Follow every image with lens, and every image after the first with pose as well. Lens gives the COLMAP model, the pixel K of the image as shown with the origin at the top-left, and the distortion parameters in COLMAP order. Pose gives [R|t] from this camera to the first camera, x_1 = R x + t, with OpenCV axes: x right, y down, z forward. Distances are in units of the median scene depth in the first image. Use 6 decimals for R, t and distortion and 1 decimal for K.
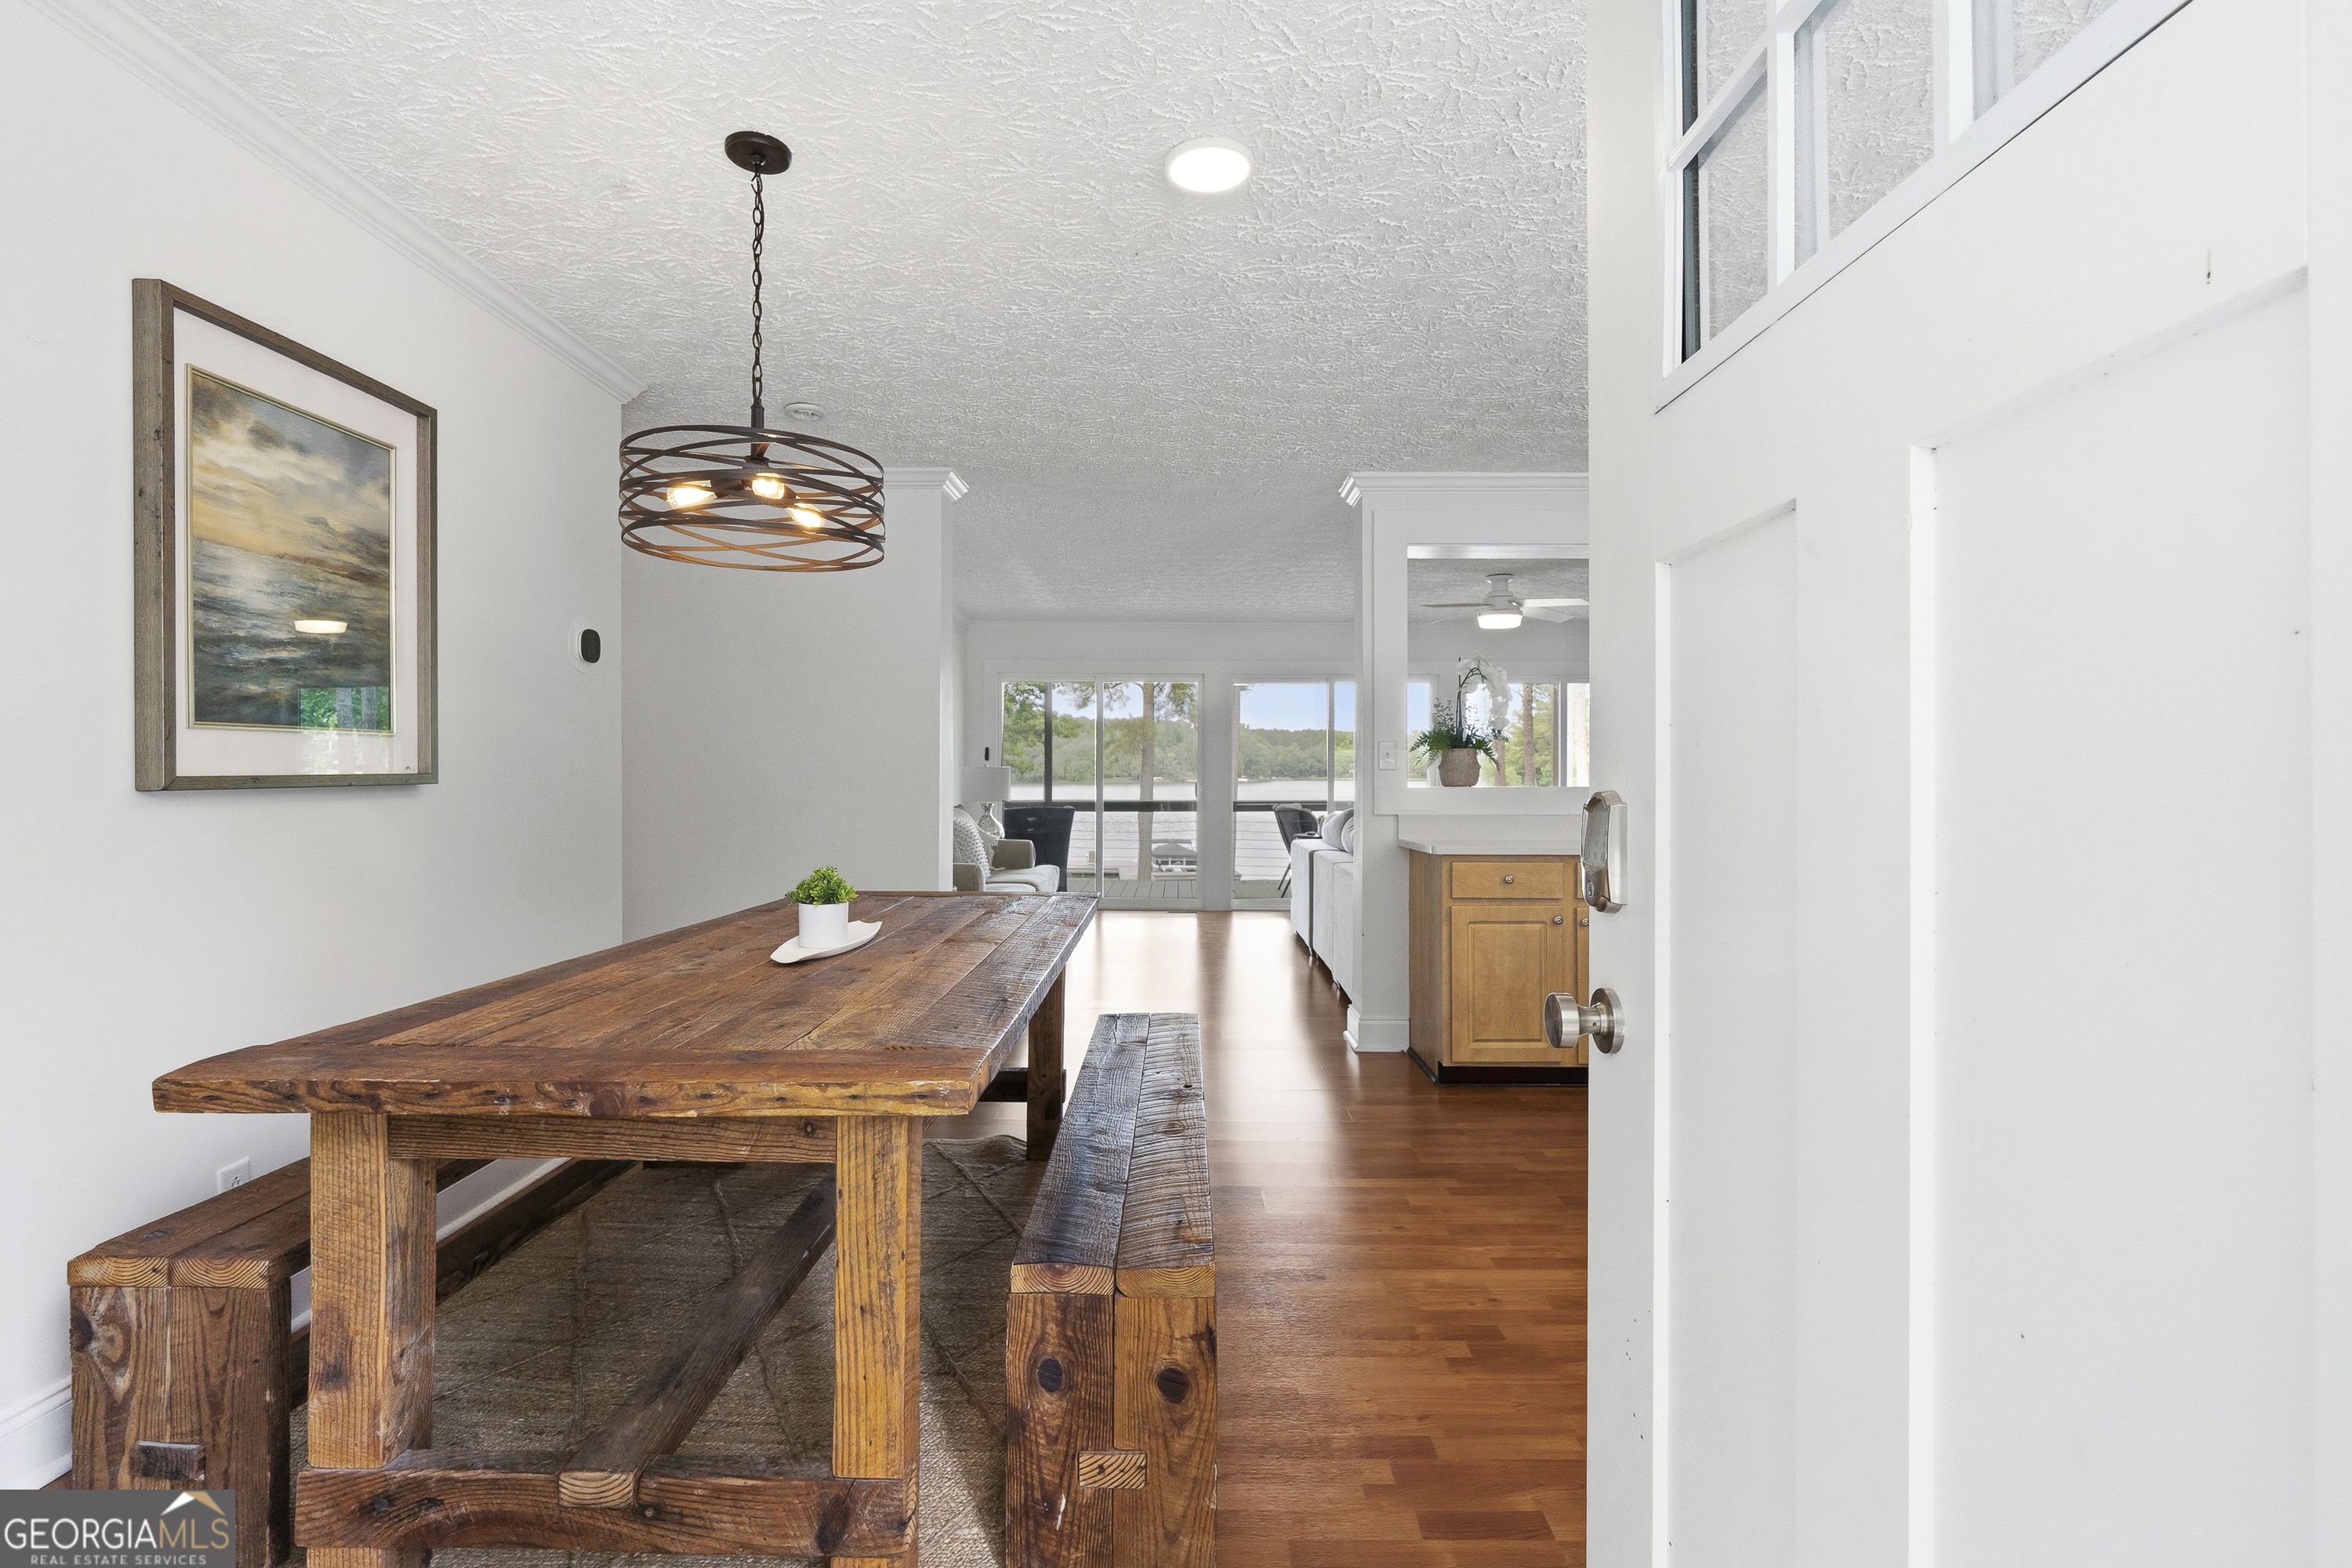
lens RADIAL K [[1067.2, 0, 1170.5], [0, 1067.2, 776.5], [0, 0, 1]] dist [-0.009088, 0.001050]
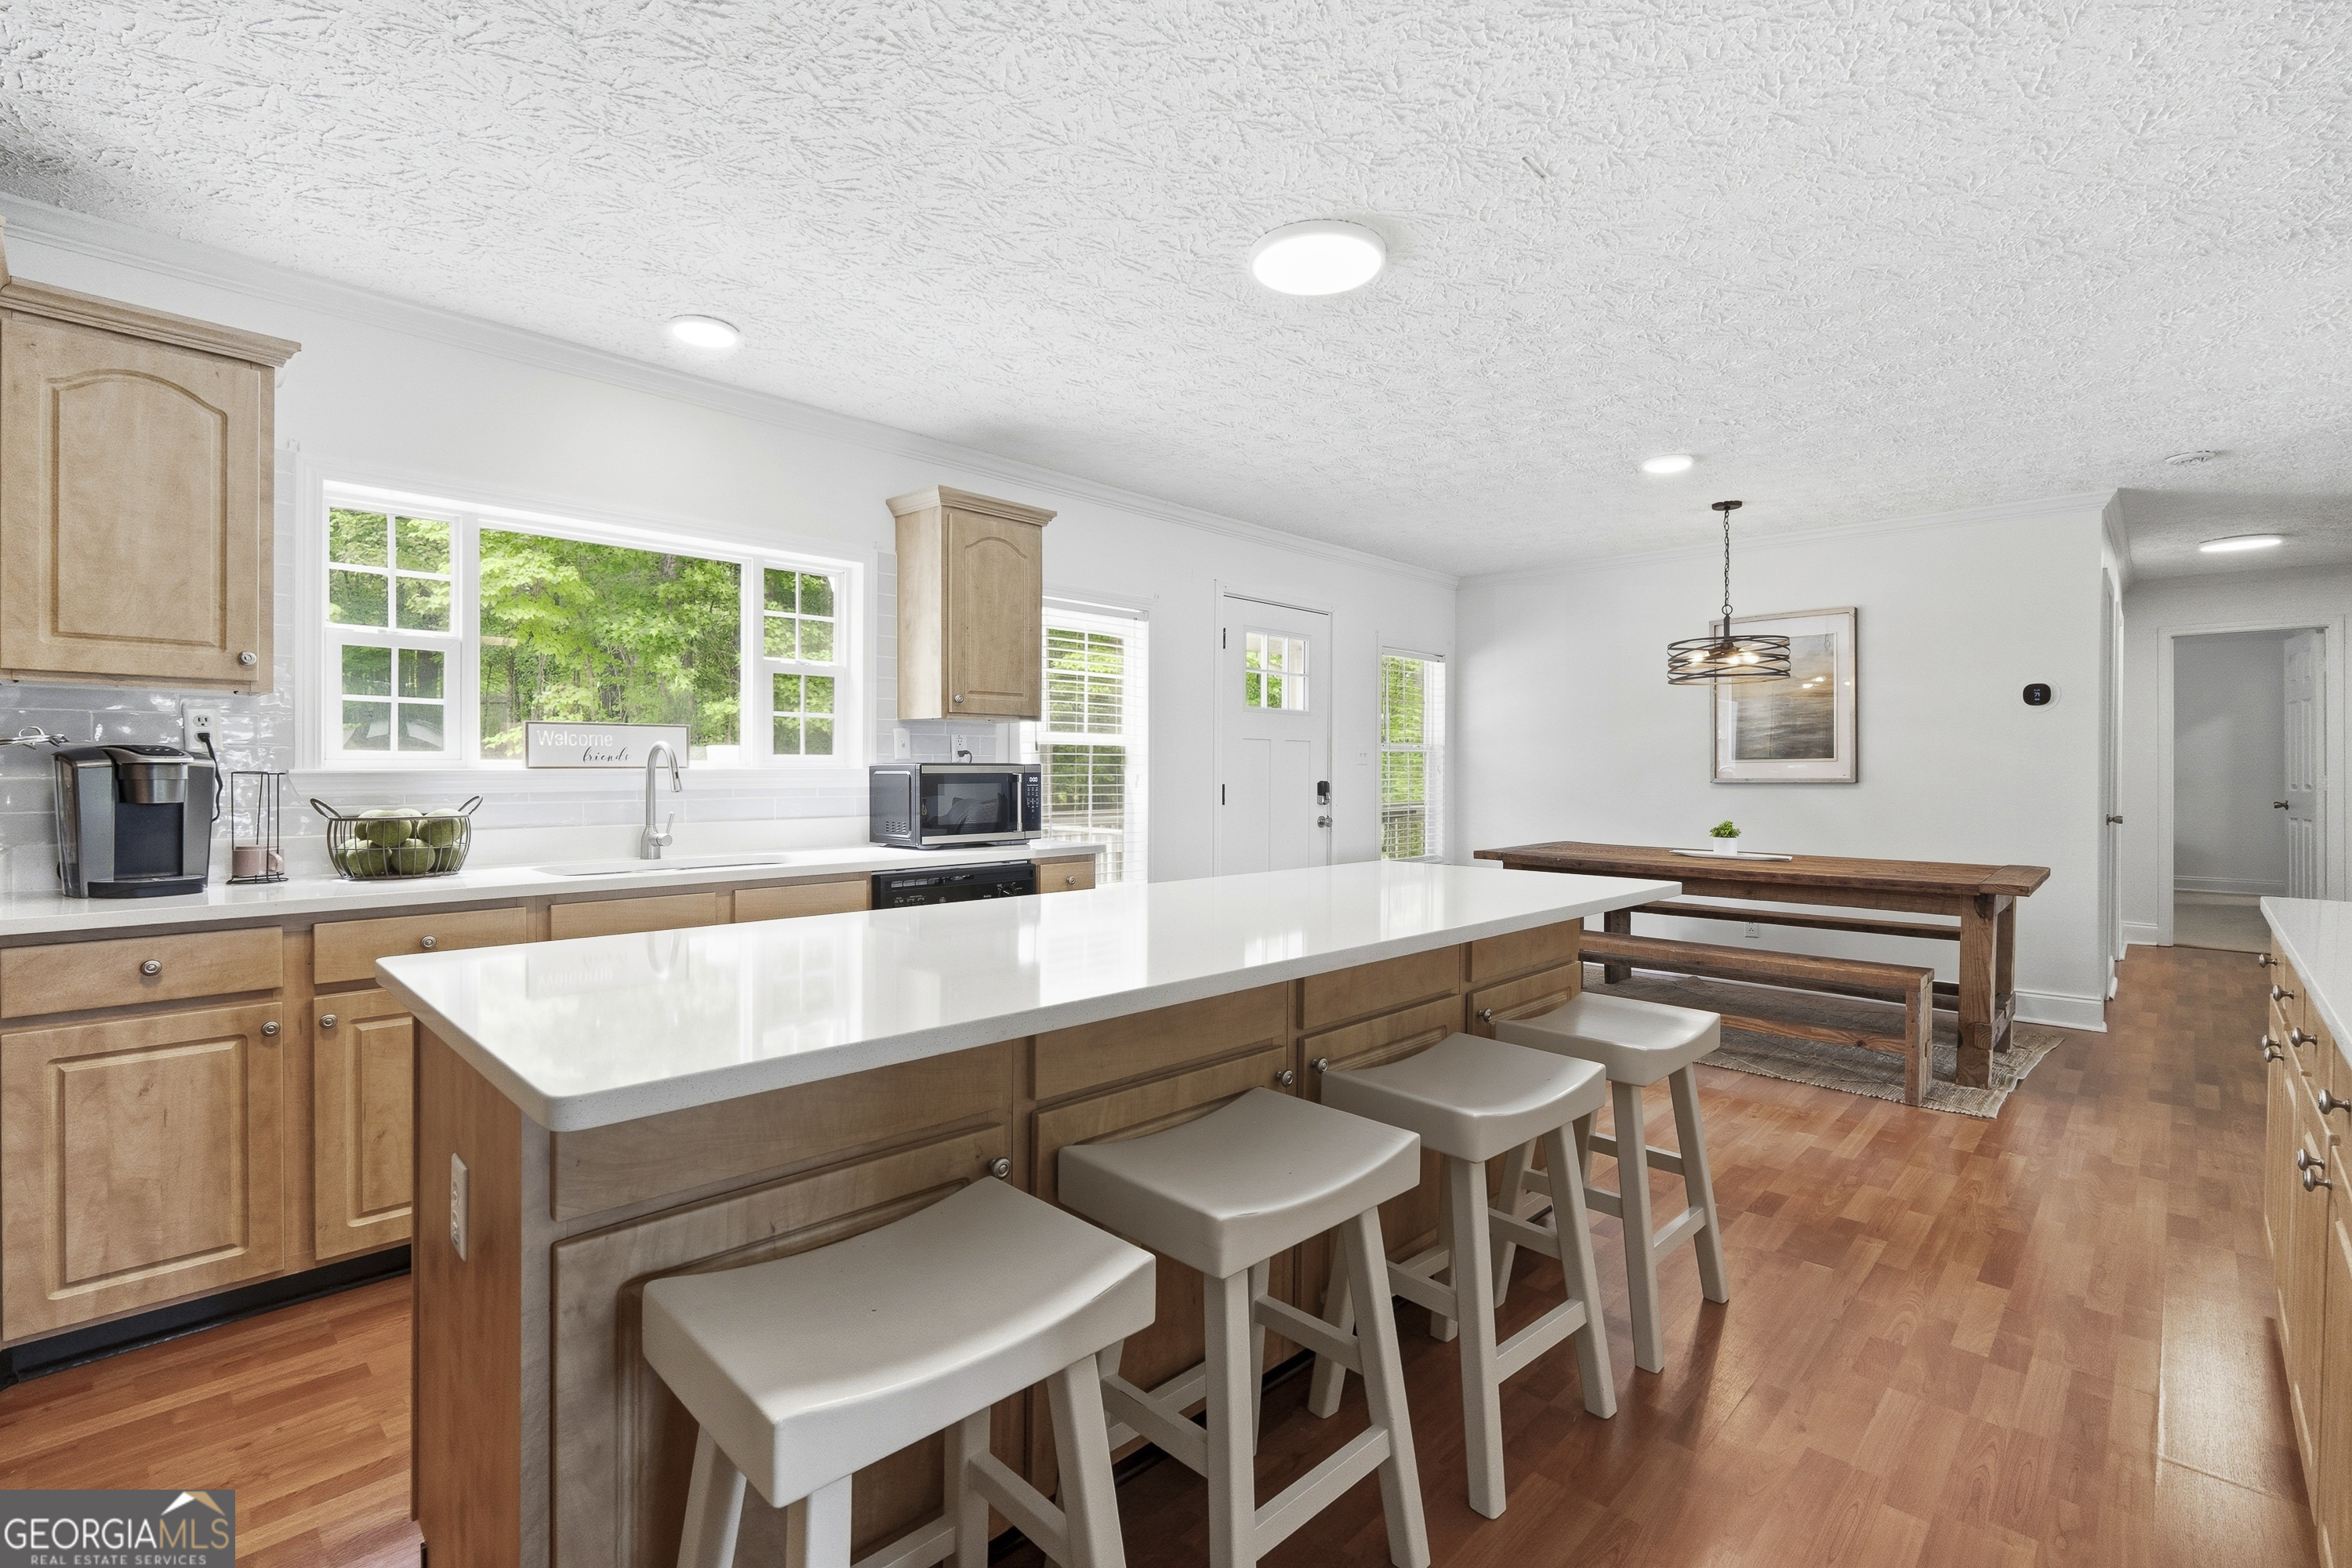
lens RADIAL K [[1050.5, 0, 1166.1], [0, 1050.5, 773.4], [0, 0, 1]] dist [-0.011062, -0.000070]
pose [[-0.688383, 0.001287, -0.725346, 1.147222], [-0.002628, 0.999987, 0.004267, -0.010843], [0.725342, 0.004844, -0.688371, 0.929629]]
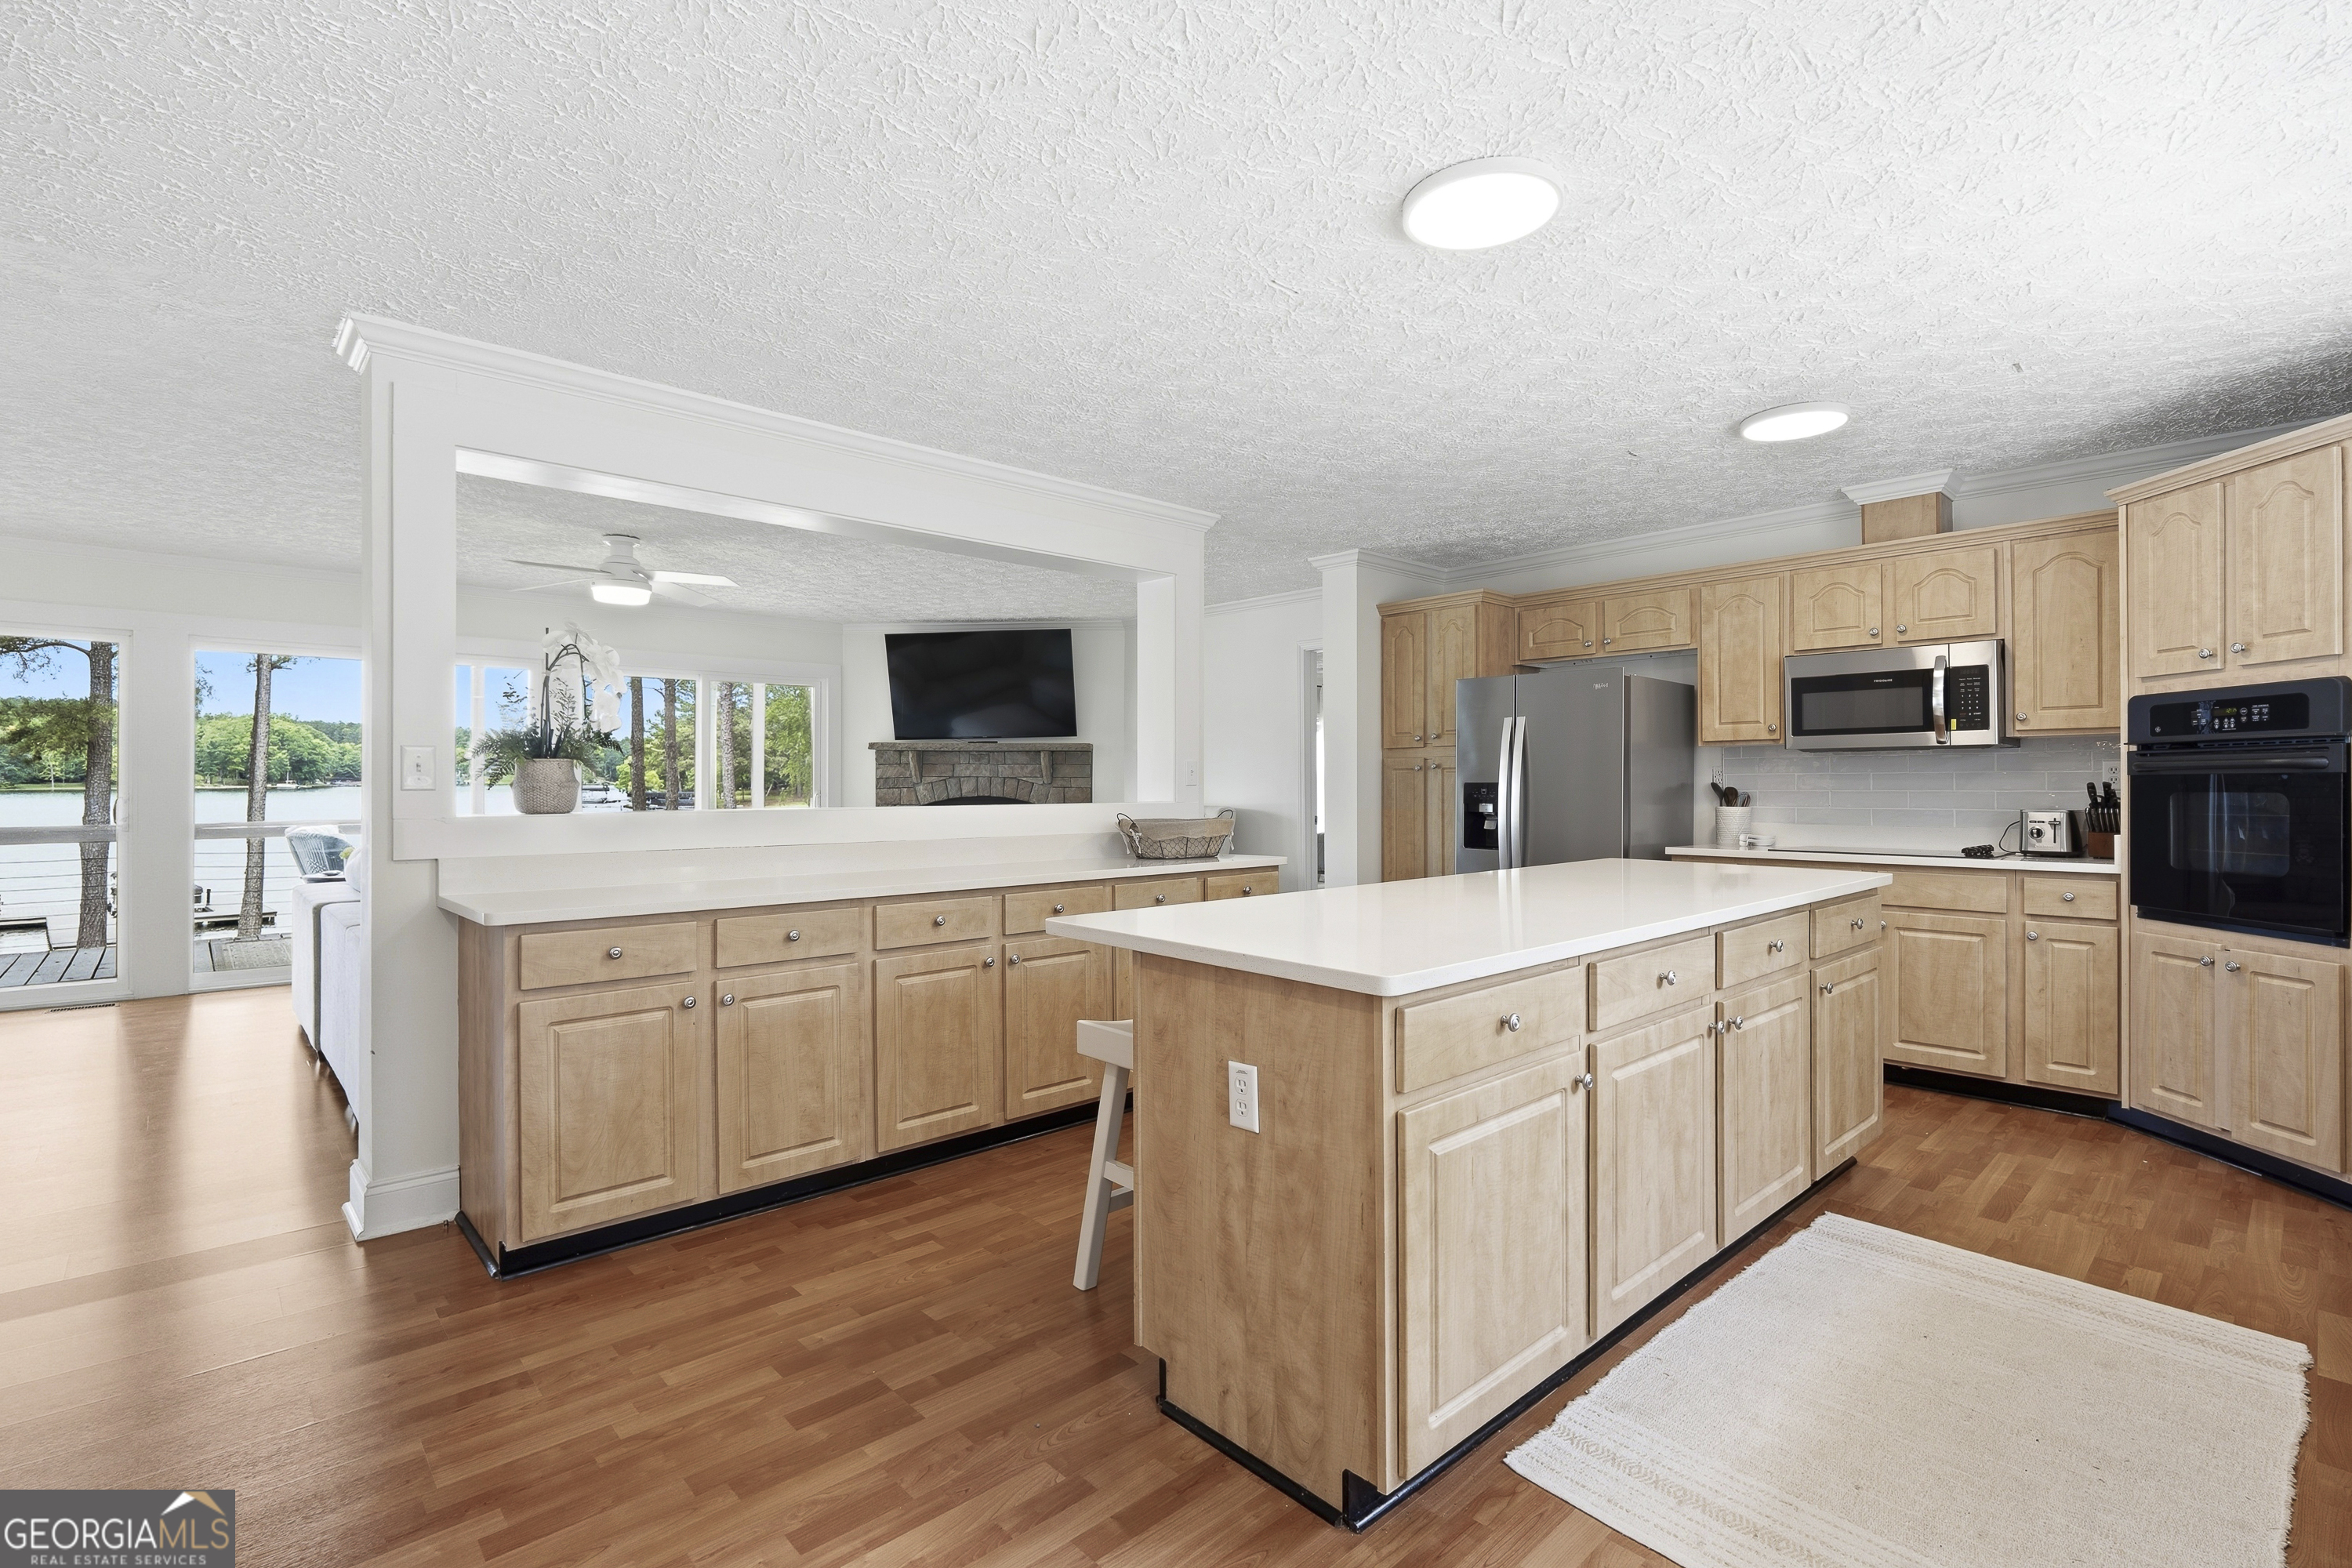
lens RADIAL K [[1068.1, 0, 1172.9], [0, 1068.1, 777.9], [0, 0, 1]] dist [-0.012160, 0.000213]
pose [[0.722879, 0.000756, 0.690975, 0.102281], [0.000919, 0.999997, -0.002055, -0.013705], [-0.690974, 0.002121, 0.722876, 0.253371]]
